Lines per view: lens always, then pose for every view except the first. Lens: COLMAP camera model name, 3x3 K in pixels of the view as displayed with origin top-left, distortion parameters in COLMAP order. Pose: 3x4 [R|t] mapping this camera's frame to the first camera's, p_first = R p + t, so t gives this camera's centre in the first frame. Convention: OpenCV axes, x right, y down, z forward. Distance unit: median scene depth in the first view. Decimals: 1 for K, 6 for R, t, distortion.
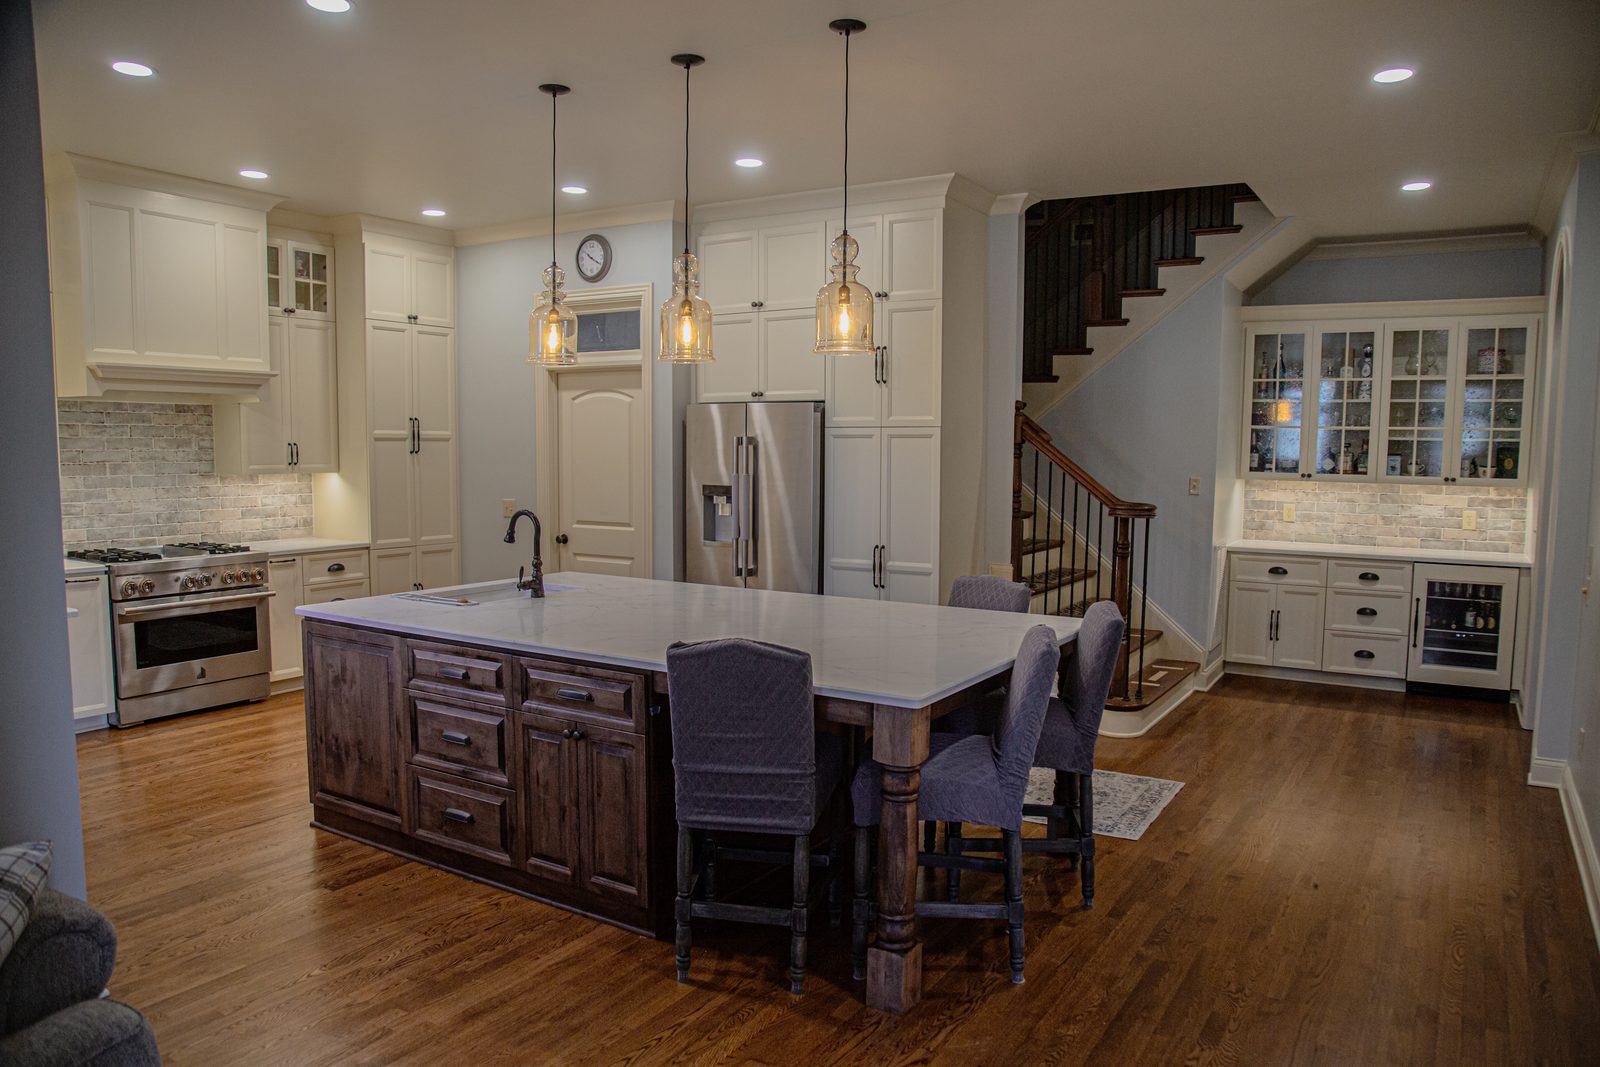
lens RADIAL K [[1106.9, 0, 800.0], [0, 1106.9, 533.5], [0, 0, 1]] dist [-0.142044, 0.106363]
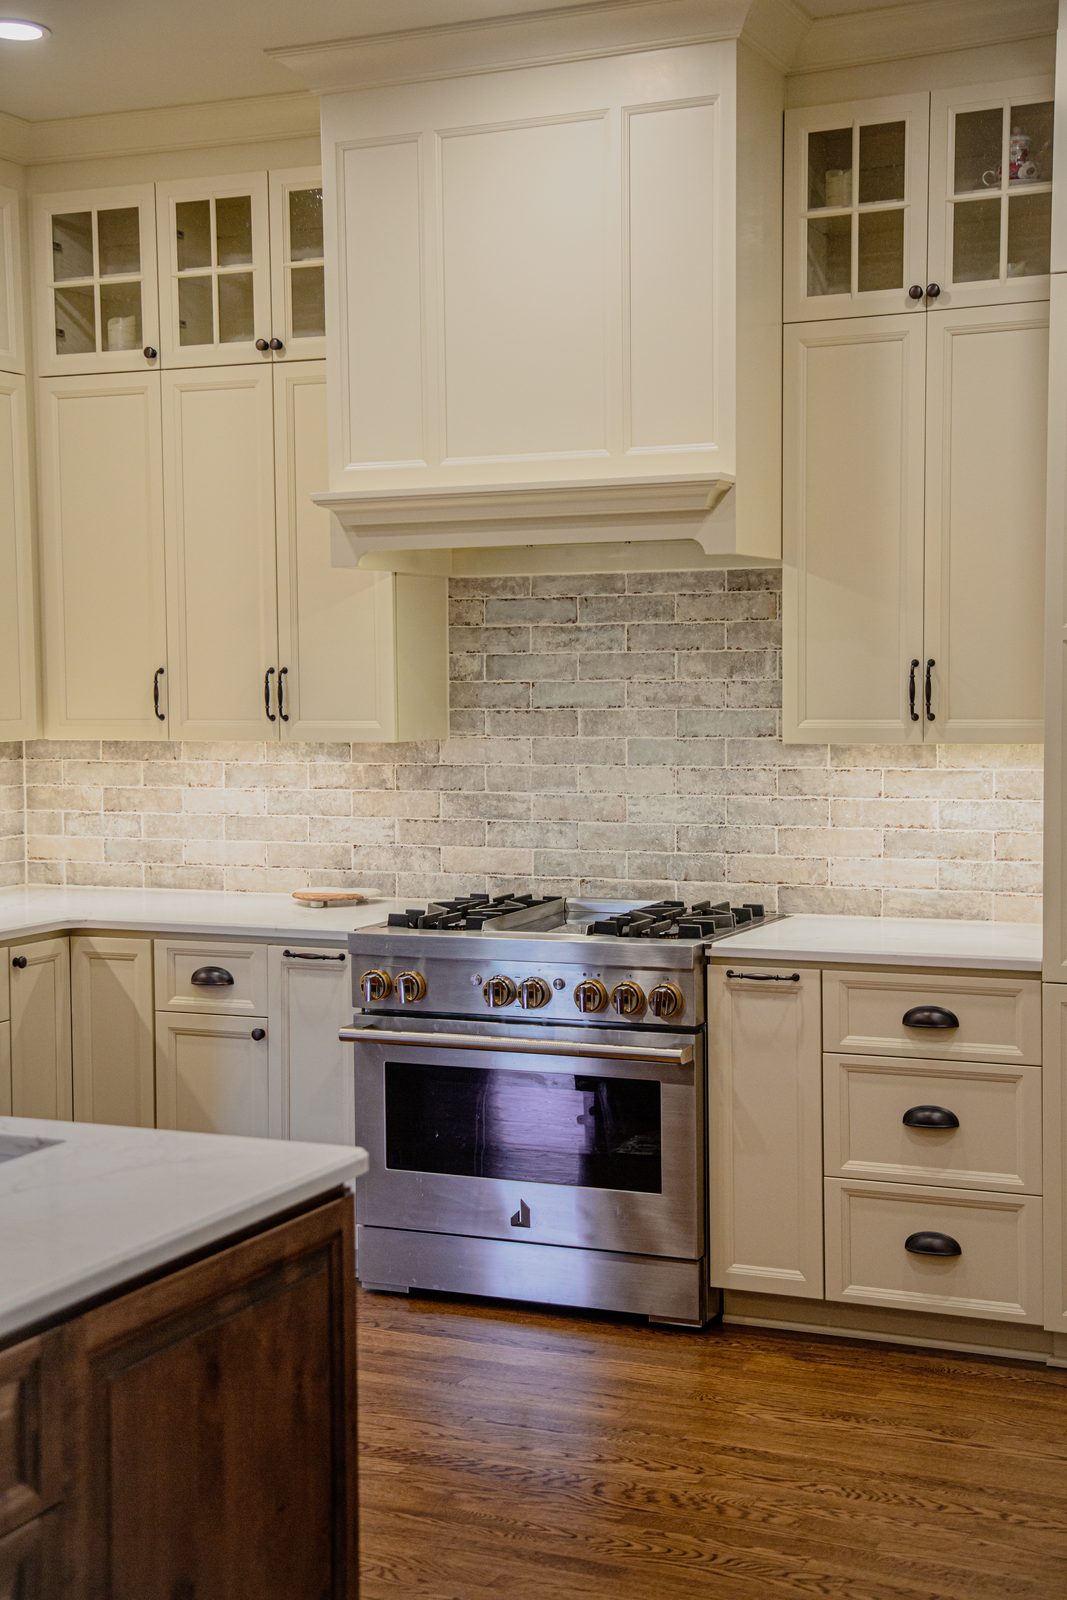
lens RADIAL K [[2213.4, 0, 533.5], [0, 2213.4, 800.0], [0, 0, 1]] dist [0.151061, -0.008330]
pose [[0.134488, 0.050769, -0.989614, 0.279370], [-0.066027, 0.996926, 0.042171, -0.064694], [0.988713, 0.059670, 0.137427, 0.830000]]
